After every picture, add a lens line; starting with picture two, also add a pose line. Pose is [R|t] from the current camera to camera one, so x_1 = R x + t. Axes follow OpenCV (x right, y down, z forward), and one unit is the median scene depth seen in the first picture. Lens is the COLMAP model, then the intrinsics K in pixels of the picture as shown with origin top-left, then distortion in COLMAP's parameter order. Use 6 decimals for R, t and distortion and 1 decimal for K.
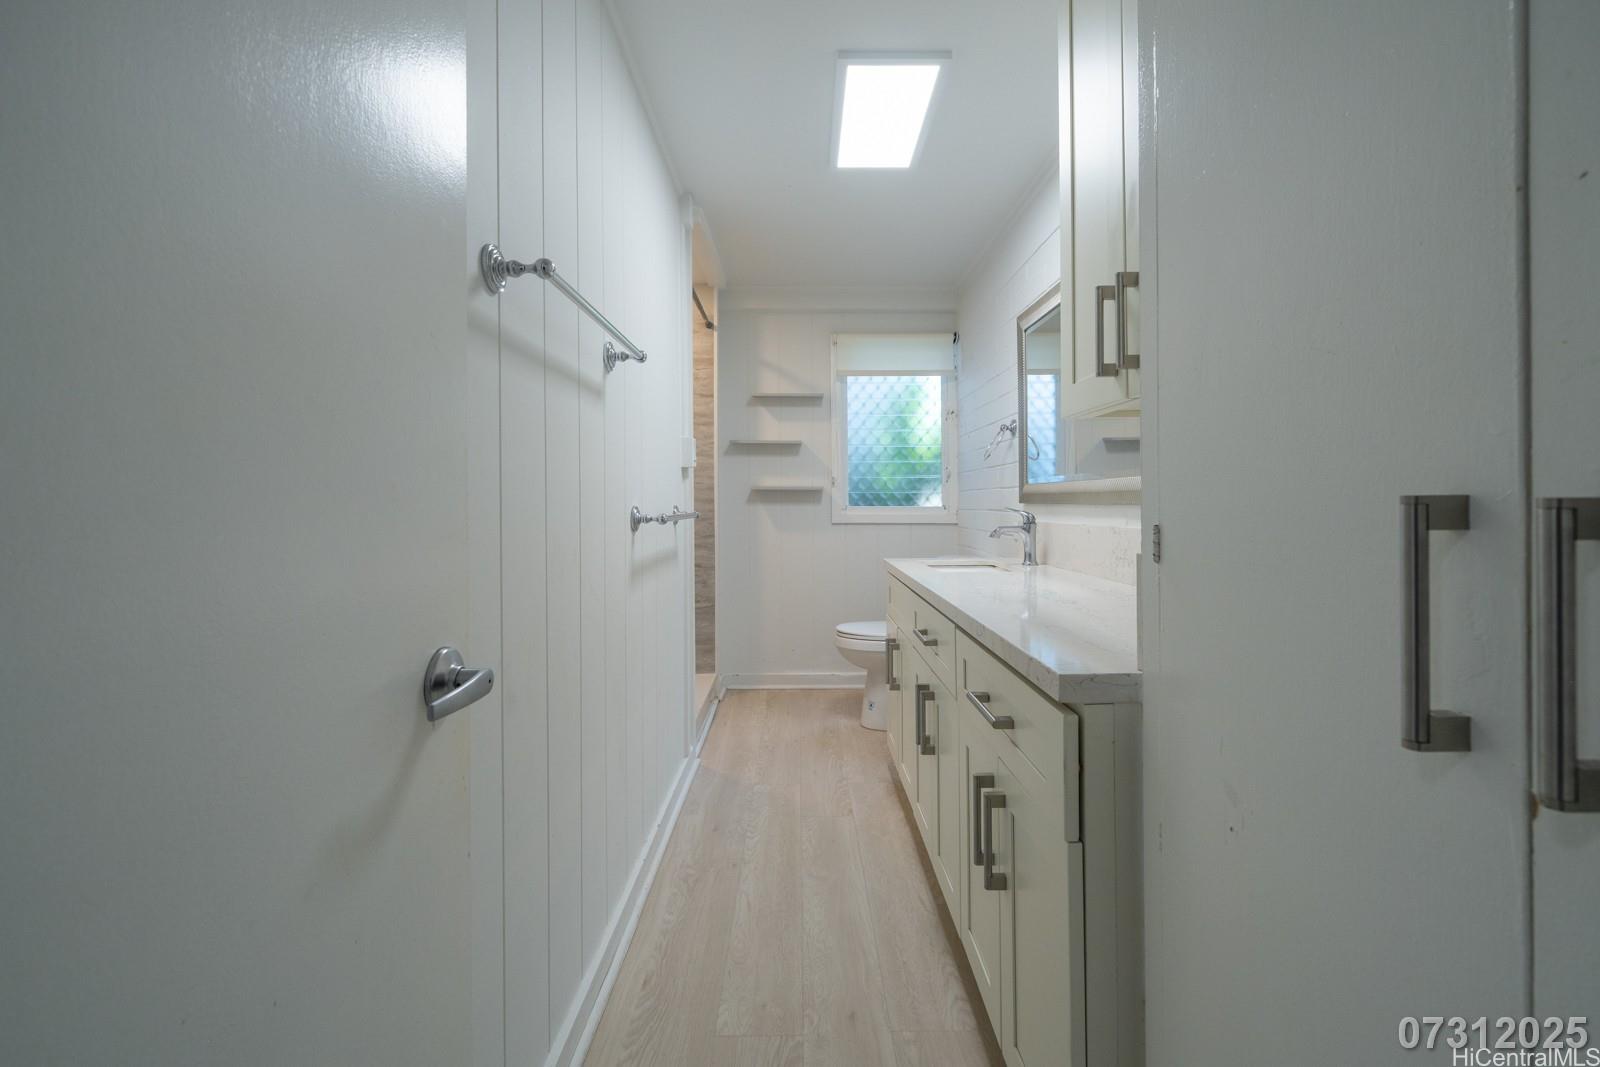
lens RADIAL K [[665.2, 0, 806.3], [0, 665.2, 534.5], [0, 0, 1]] dist [0.000853, 0.000307]
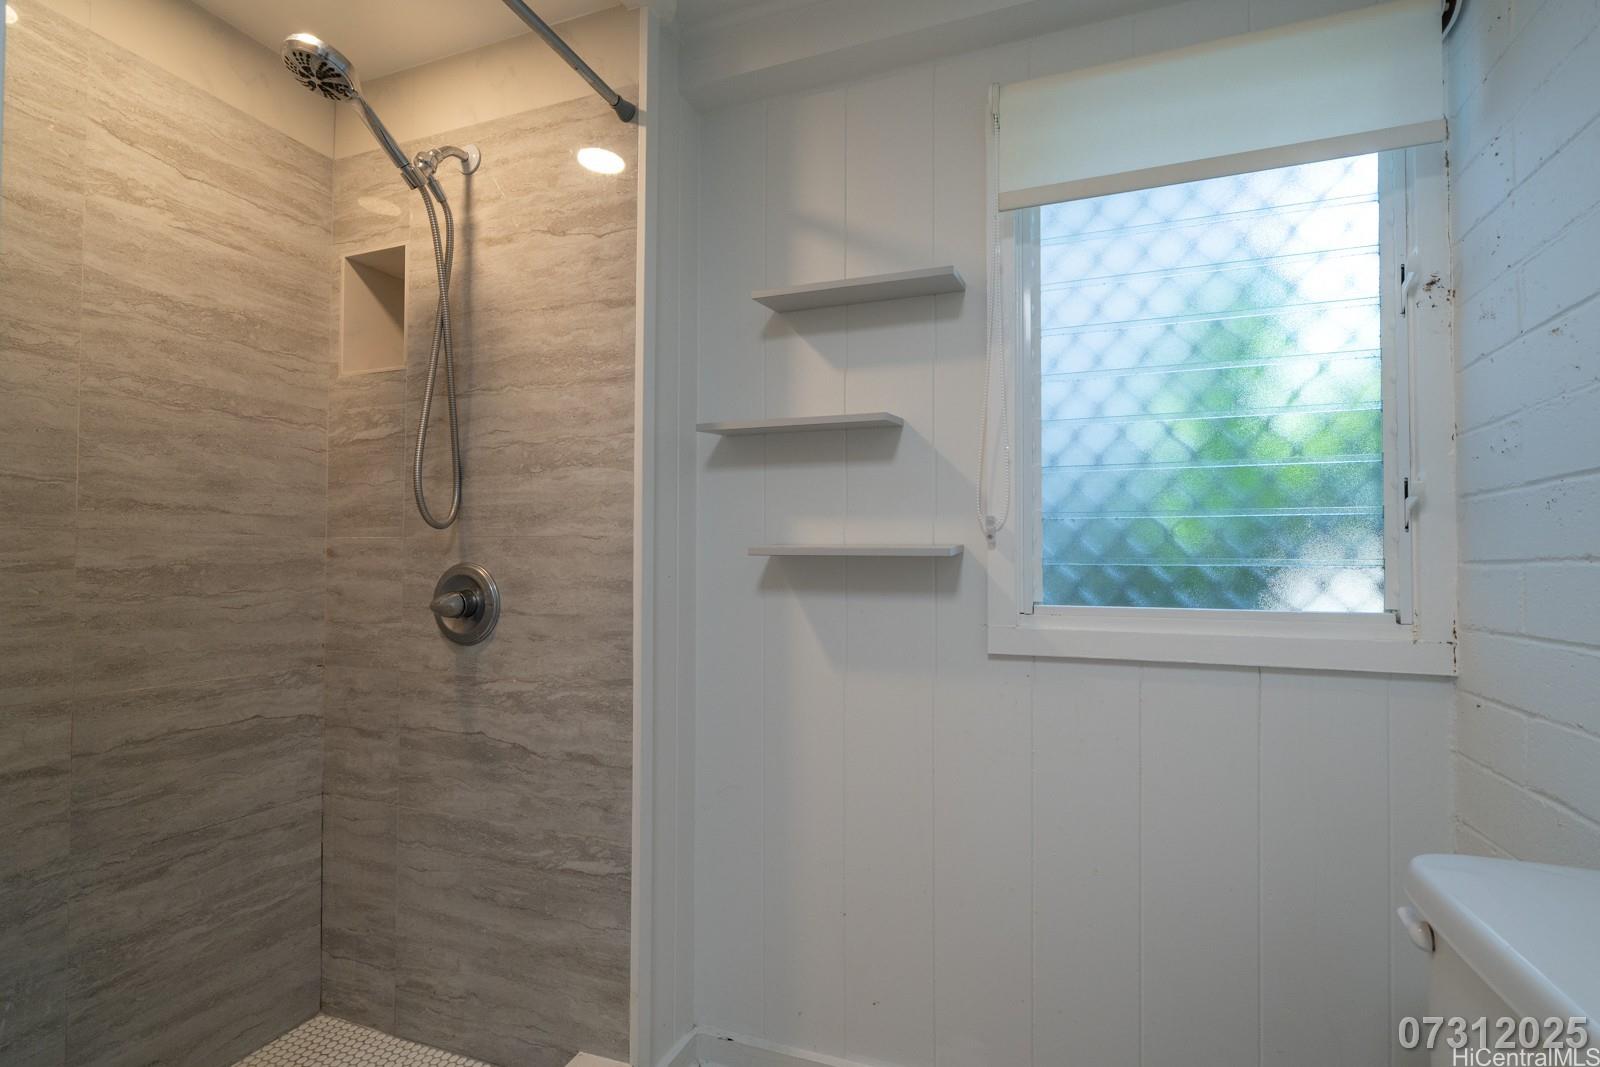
lens RADIAL K [[715.7, 0, 799.9], [0, 715.7, 572.9], [0, 0, 1]] dist [0.000278, 0.000183]
pose [[0.920757, 0.008046, -0.390053, 0.091106], [-0.024445, 0.999013, -0.037098, -0.041987], [0.389370, 0.043693, 0.920045, 0.619901]]
